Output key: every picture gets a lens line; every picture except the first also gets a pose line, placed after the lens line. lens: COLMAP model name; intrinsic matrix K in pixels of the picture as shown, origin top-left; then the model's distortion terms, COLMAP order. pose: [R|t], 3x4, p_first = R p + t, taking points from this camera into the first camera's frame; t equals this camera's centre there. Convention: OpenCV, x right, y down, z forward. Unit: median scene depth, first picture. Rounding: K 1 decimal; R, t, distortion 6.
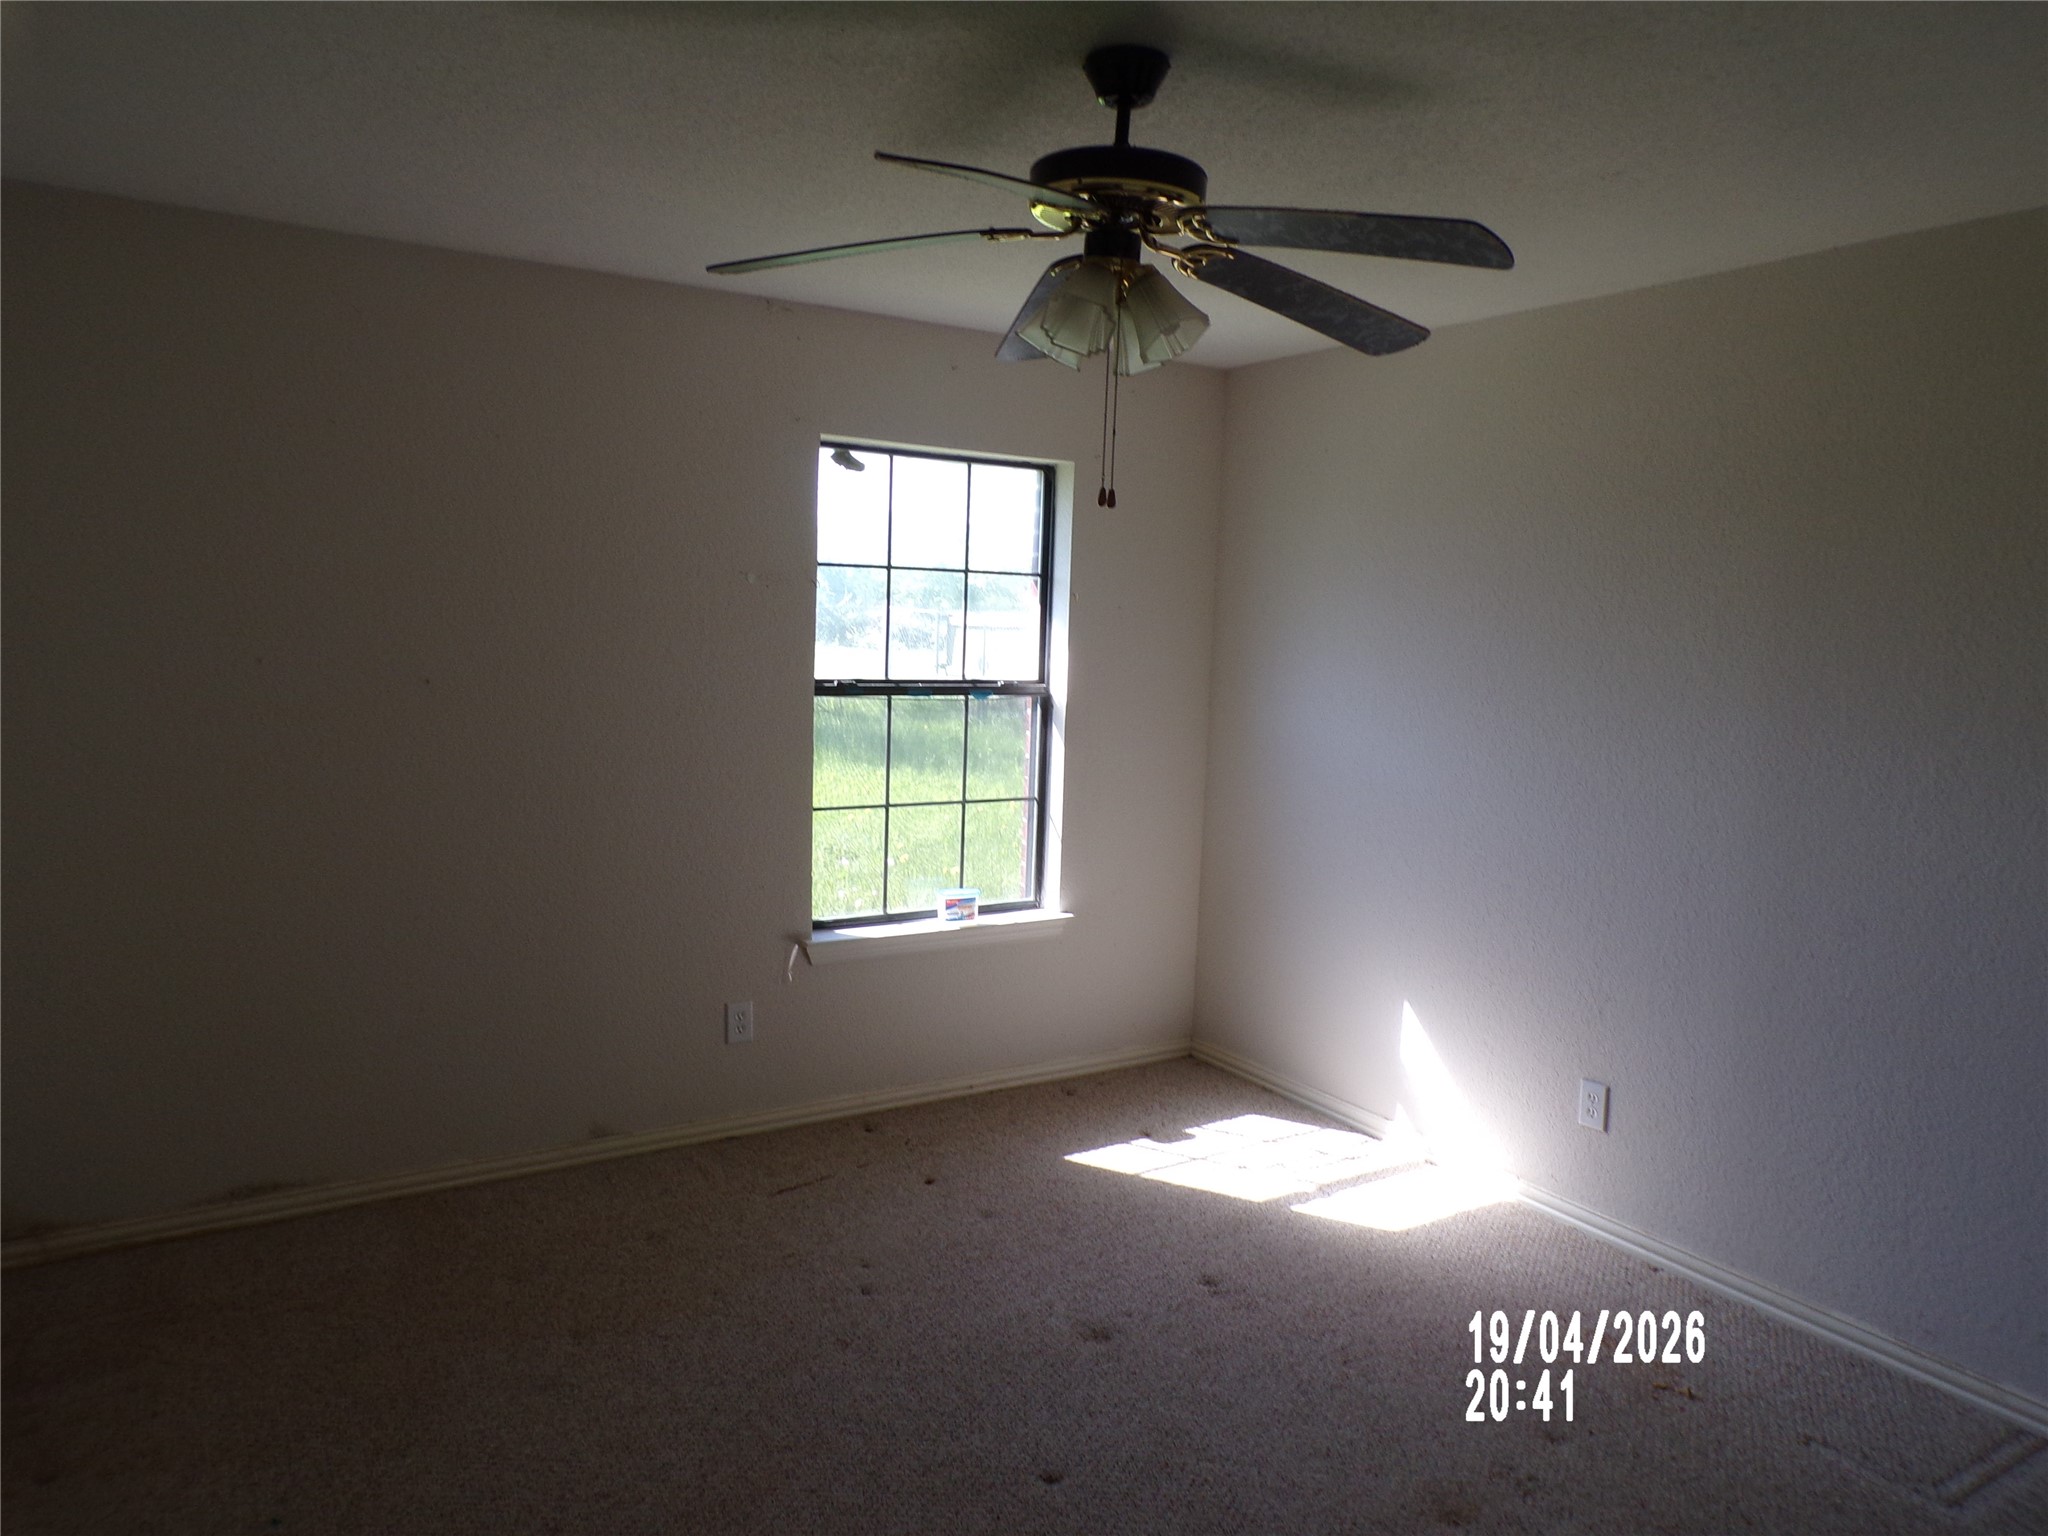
lens RADIAL K [[1394.2, 0, 1023.3], [0, 1394.2, 780.7], [0, 0, 1]] dist [-0.009690, 0.002660]
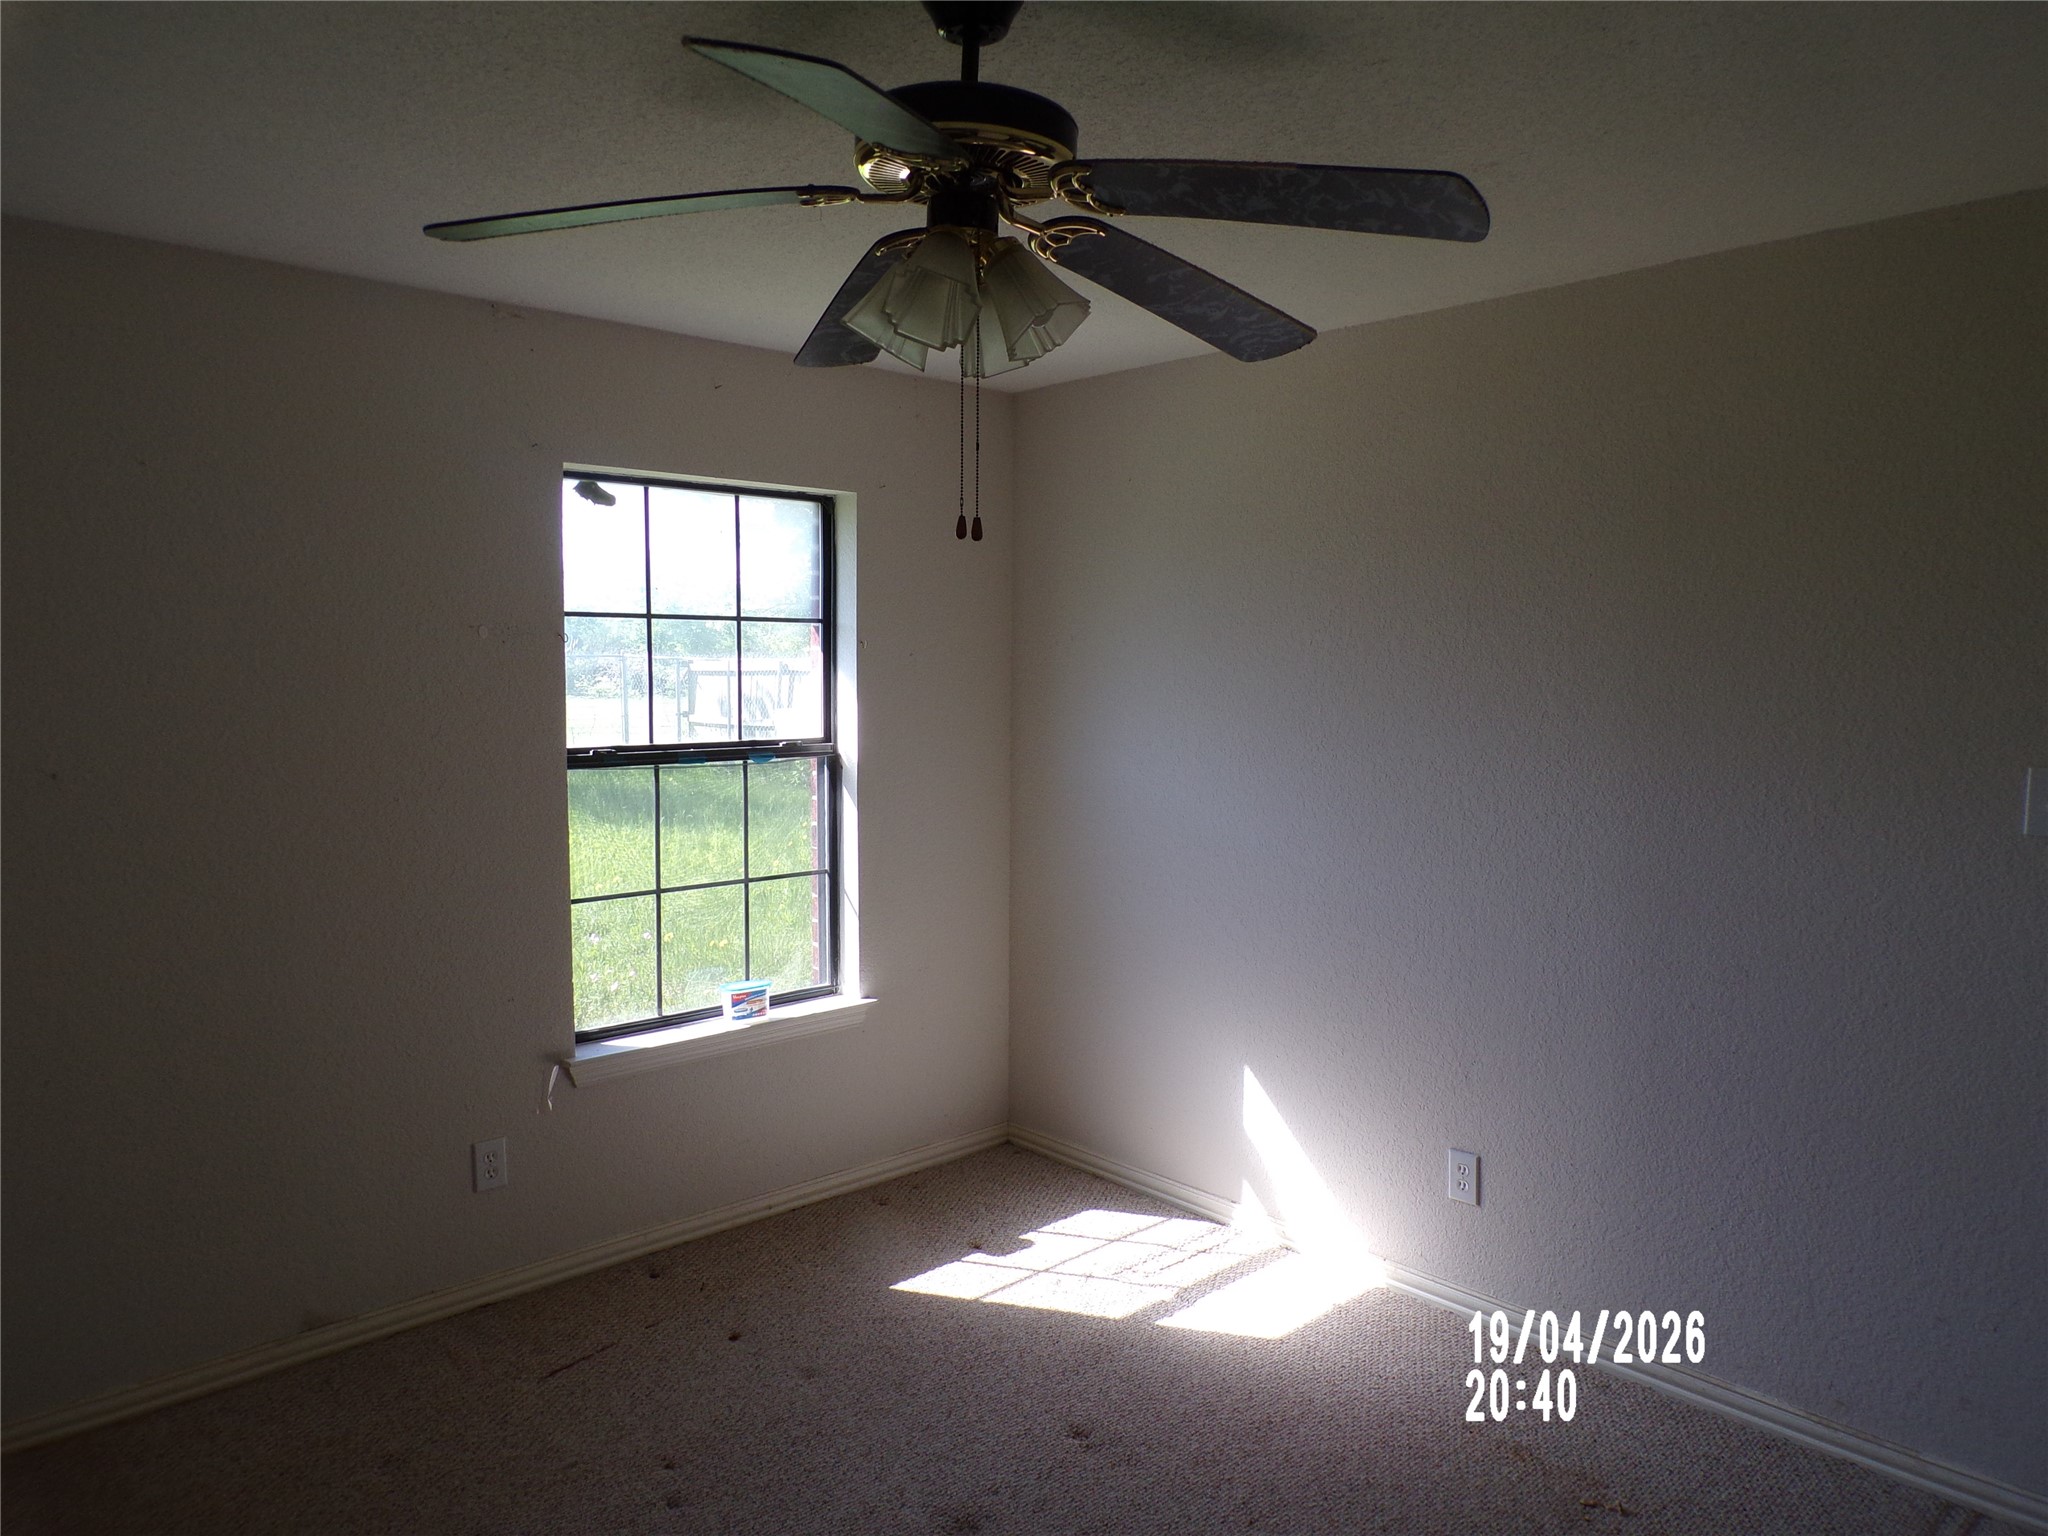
lens RADIAL K [[1394.2, 0, 1023.3], [0, 1394.2, 780.7], [0, 0, 1]] dist [-0.009690, 0.002660]
pose [[0.981960, -0.043692, 0.183974, -0.033892], [0.048598, 0.998571, -0.022246, -0.021860], [-0.182739, 0.030785, 0.982679, 0.118706]]
